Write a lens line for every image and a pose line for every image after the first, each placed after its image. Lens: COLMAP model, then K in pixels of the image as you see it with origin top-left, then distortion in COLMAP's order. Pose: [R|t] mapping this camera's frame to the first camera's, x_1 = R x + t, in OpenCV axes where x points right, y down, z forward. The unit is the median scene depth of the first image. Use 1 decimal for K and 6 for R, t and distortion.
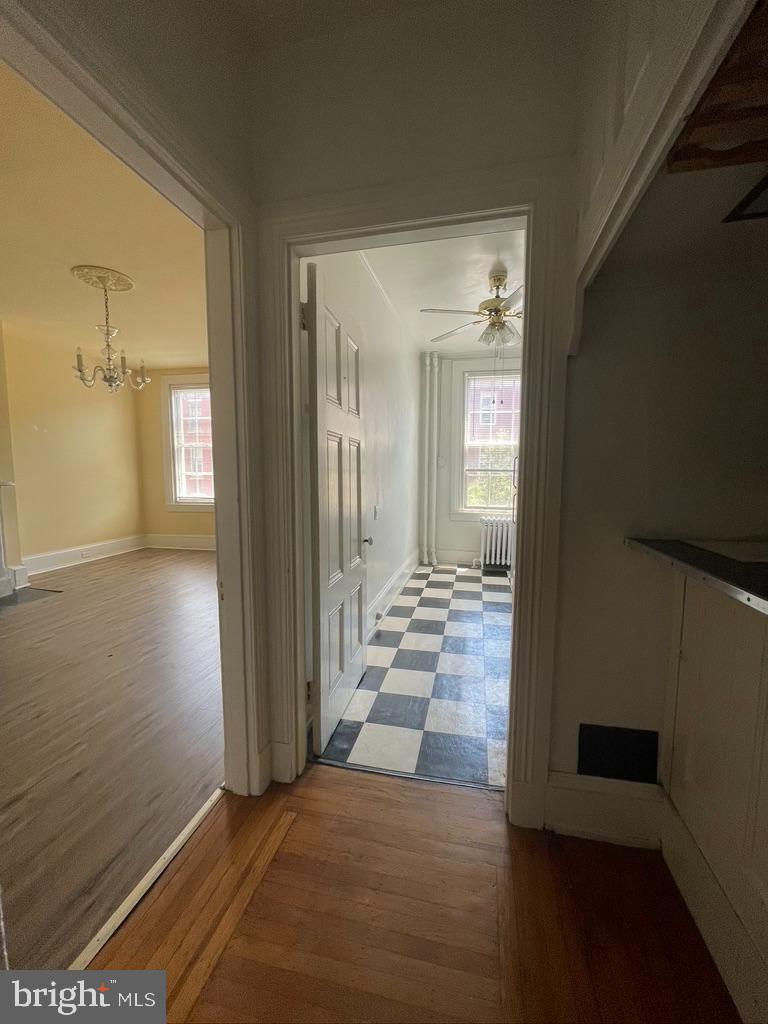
lens RADIAL K [[412.9, 0, 383.6], [0, 412.9, 513.7], [0, 0, 1]] dist [-0.004264, -0.000095]
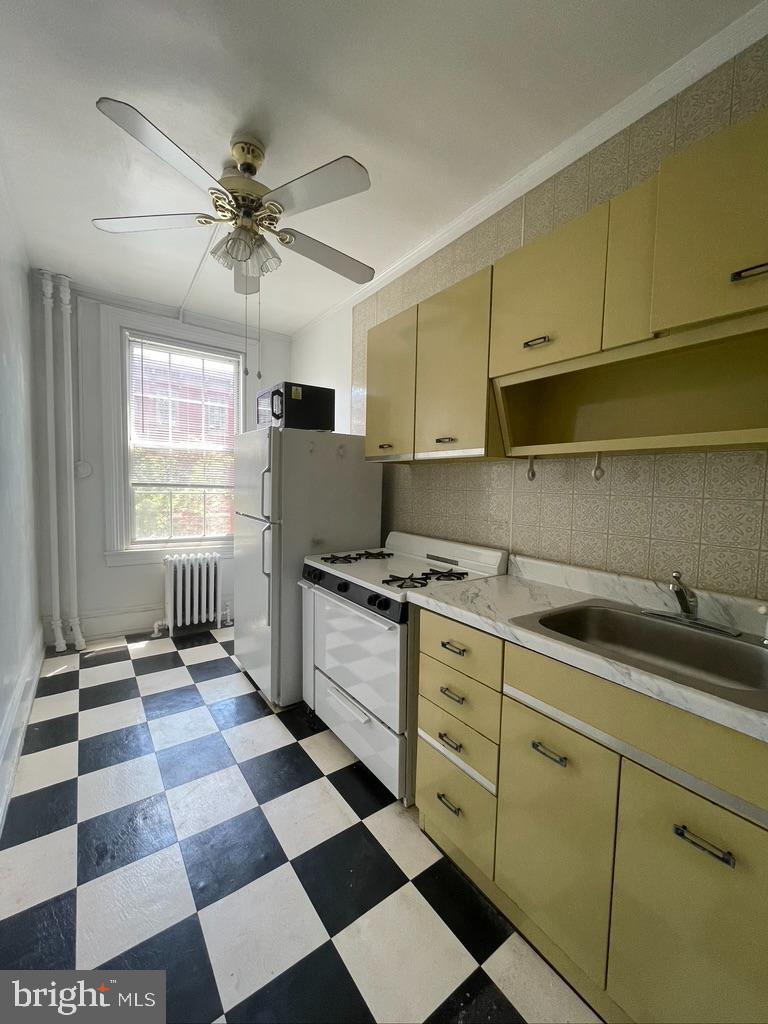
lens RADIAL K [[412.9, 0, 387.0], [0, 412.9, 511.7], [0, 0, 1]] dist [-0.004264, -0.000095]
pose [[0.654334, -0.037168, 0.755292, -0.024065], [0.055535, 0.998456, 0.001022, -0.043904], [-0.754164, 0.041276, 0.655388, 0.305083]]
